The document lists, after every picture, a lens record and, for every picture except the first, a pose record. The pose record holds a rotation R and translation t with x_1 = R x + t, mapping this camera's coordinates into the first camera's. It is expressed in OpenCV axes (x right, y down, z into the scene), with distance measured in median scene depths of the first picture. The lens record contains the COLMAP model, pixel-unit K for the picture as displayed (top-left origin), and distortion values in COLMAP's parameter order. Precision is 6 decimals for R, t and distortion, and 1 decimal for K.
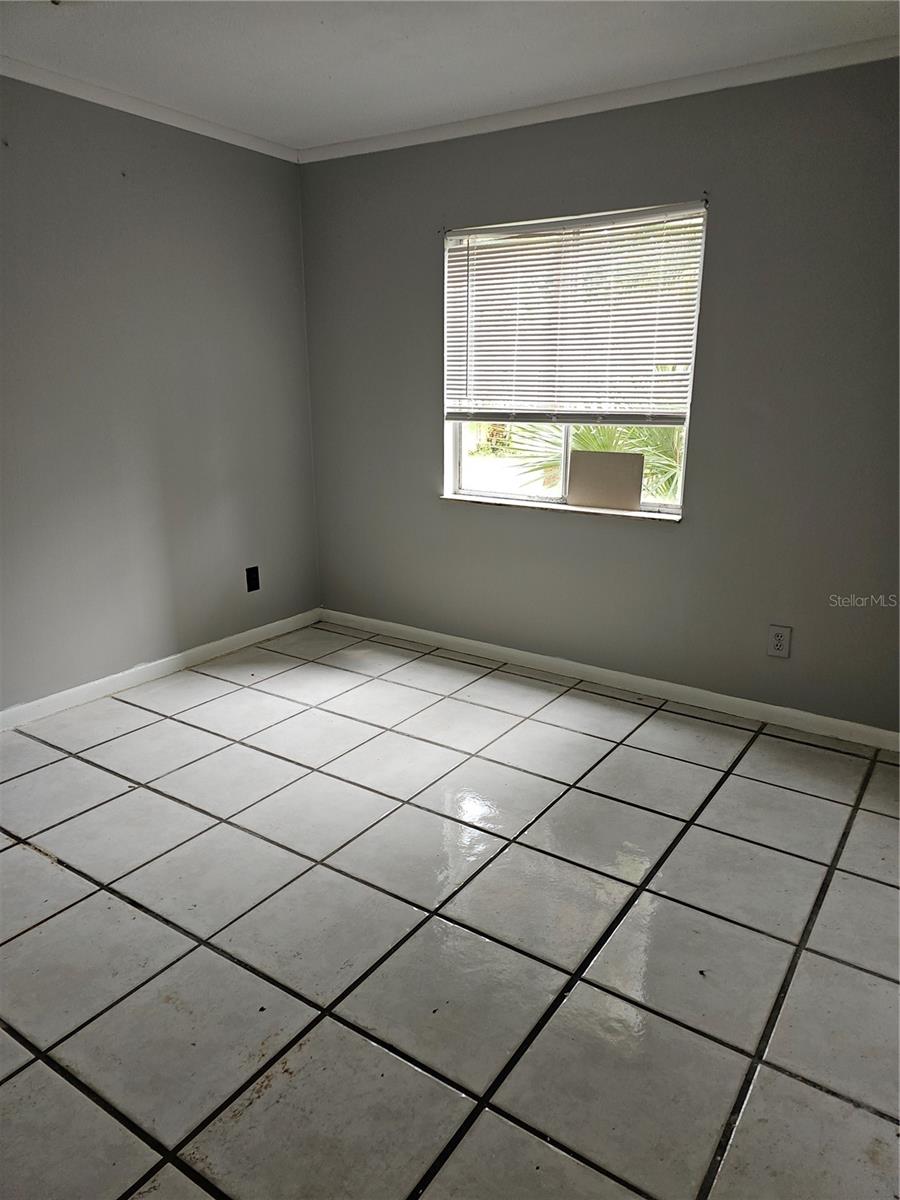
lens RADIAL K [[802.5, 0, 458.1], [0, 802.5, 606.6], [0, 0, 1]] dist [0.053591, -0.001985]
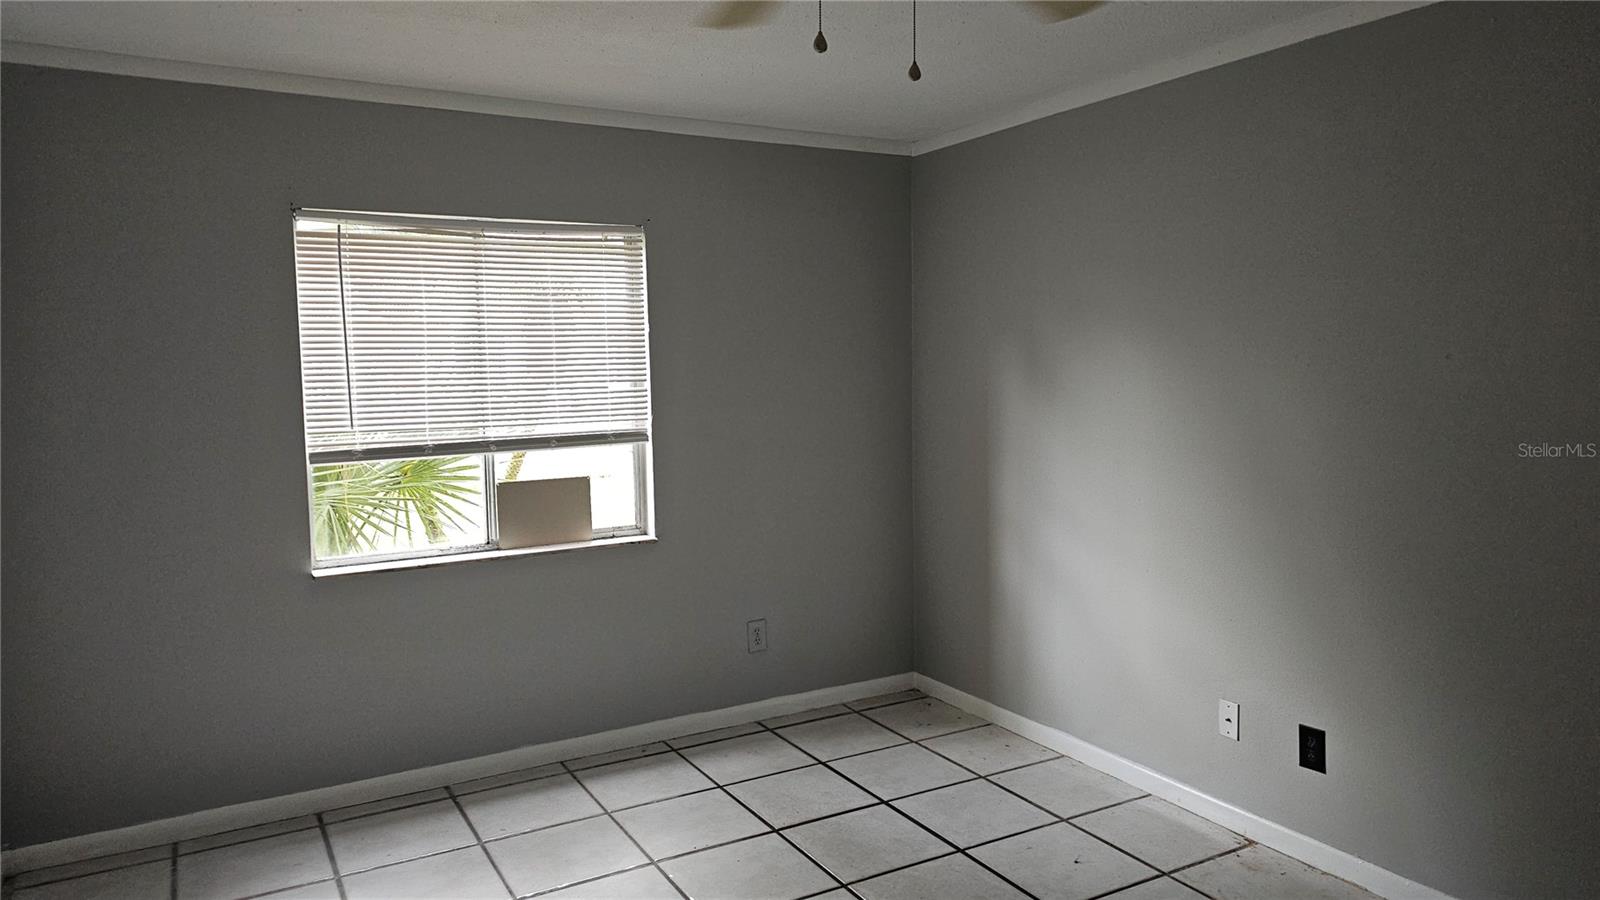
lens RADIAL K [[1078.2, 0, 796.9], [0, 1078.2, 444.1], [0, 0, 1]] dist [0.013249, -0.015401]
pose [[0.431932, -0.082348, 0.898139, -0.734363], [0.264940, 0.963473, -0.039076, -0.116620], [-0.862114, 0.254831, 0.437973, 0.273043]]
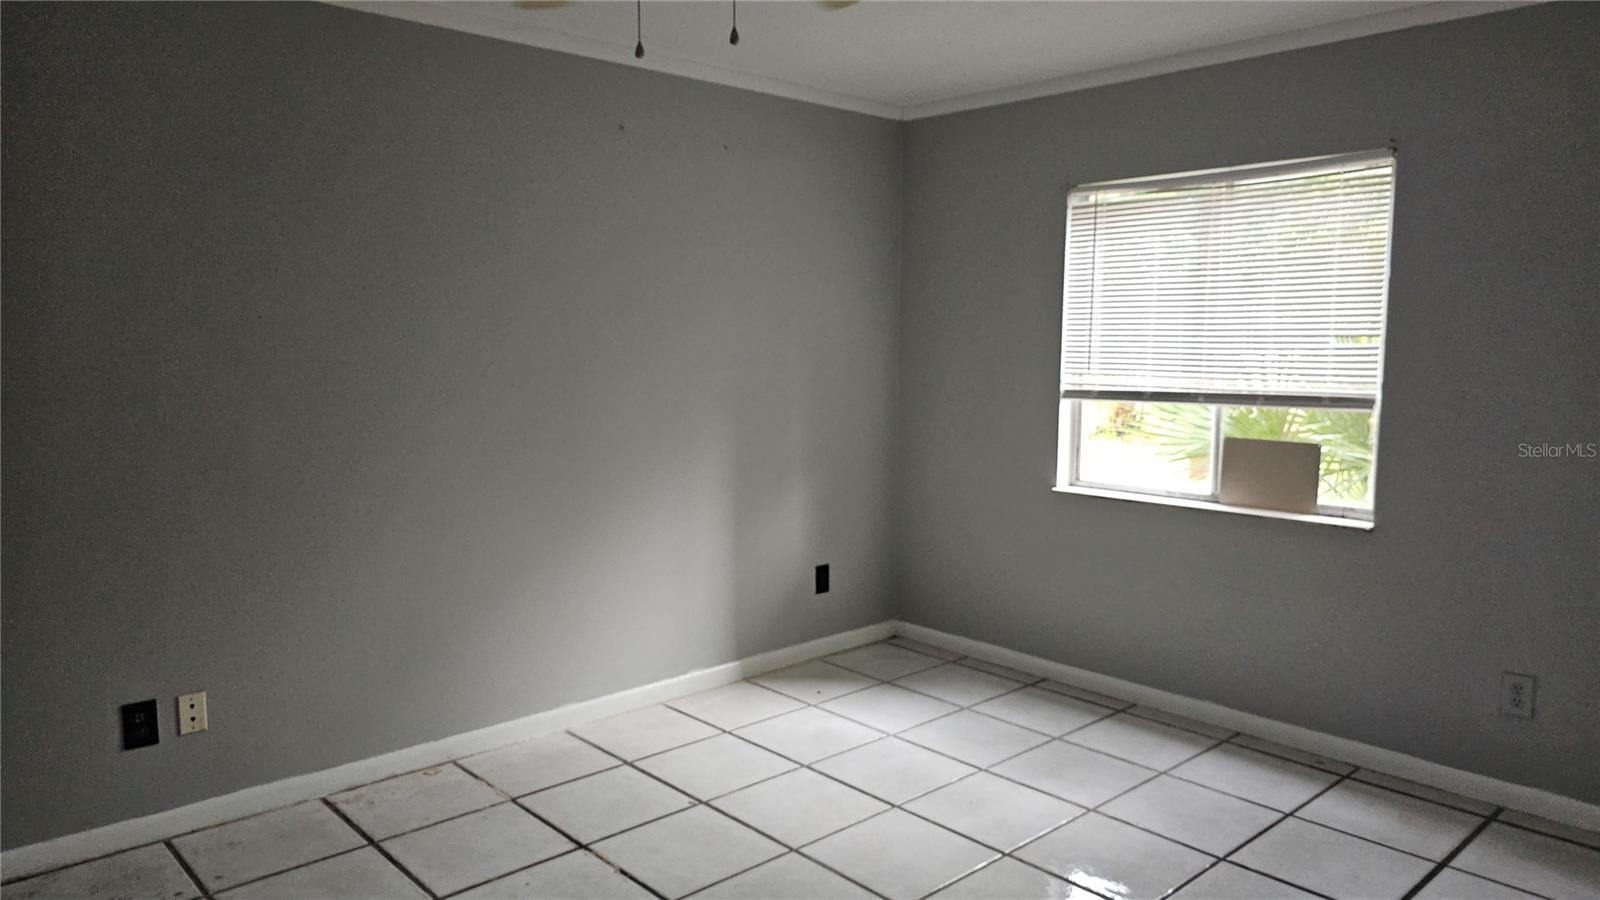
lens RADIAL K [[1078.2, 0, 802.1], [0, 1078.2, 466.8], [0, 0, 1]] dist [0.013249, -0.015401]
pose [[0.971450, 0.025598, -0.235859, -0.013611], [-0.062258, 0.986826, -0.149326, 0.023055], [0.228930, 0.159747, 0.960246, -0.131133]]
